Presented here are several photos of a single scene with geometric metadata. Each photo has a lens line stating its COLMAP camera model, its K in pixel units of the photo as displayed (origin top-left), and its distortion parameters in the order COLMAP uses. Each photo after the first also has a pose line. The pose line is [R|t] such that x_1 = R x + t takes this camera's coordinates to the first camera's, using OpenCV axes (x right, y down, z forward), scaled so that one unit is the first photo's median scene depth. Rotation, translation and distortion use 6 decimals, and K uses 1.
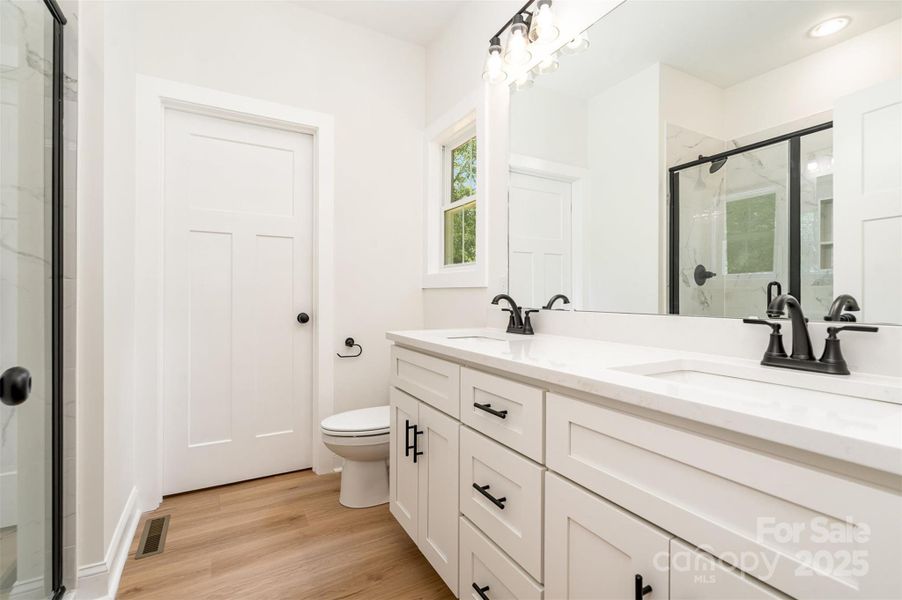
lens RADIAL K [[409.7, 0, 452.5], [0, 409.7, 301.4], [0, 0, 1]] dist [0.000411, 0.000288]
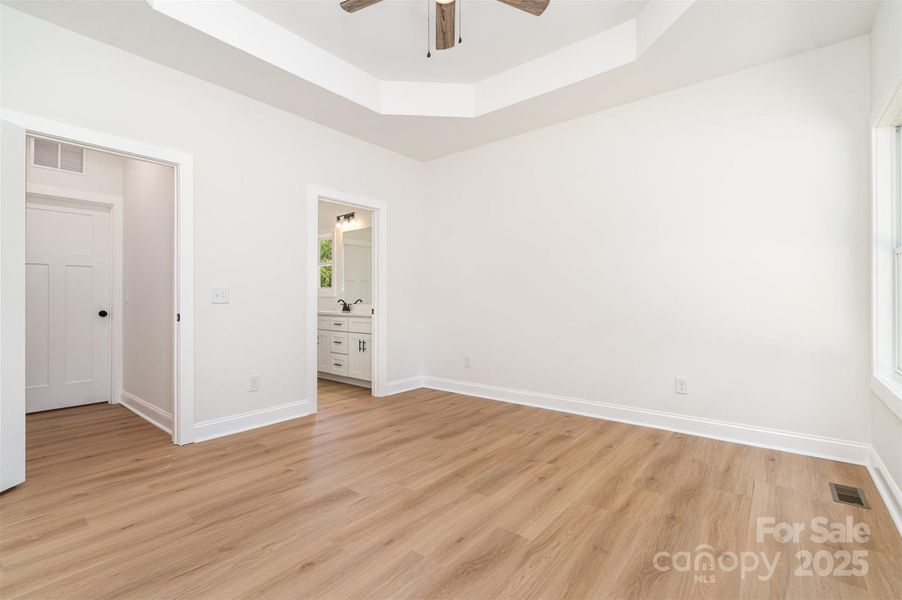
lens RADIAL K [[409.7, 0, 452.5], [0, 409.7, 301.4], [0, 0, 1]] dist [0.000411, 0.000288]
pose [[0.928676, -0.000221, 0.370892, -0.258057], [0.000487, 1.000000, -0.000624, 0.001260], [-0.370892, 0.000760, 0.928676, -2.323024]]
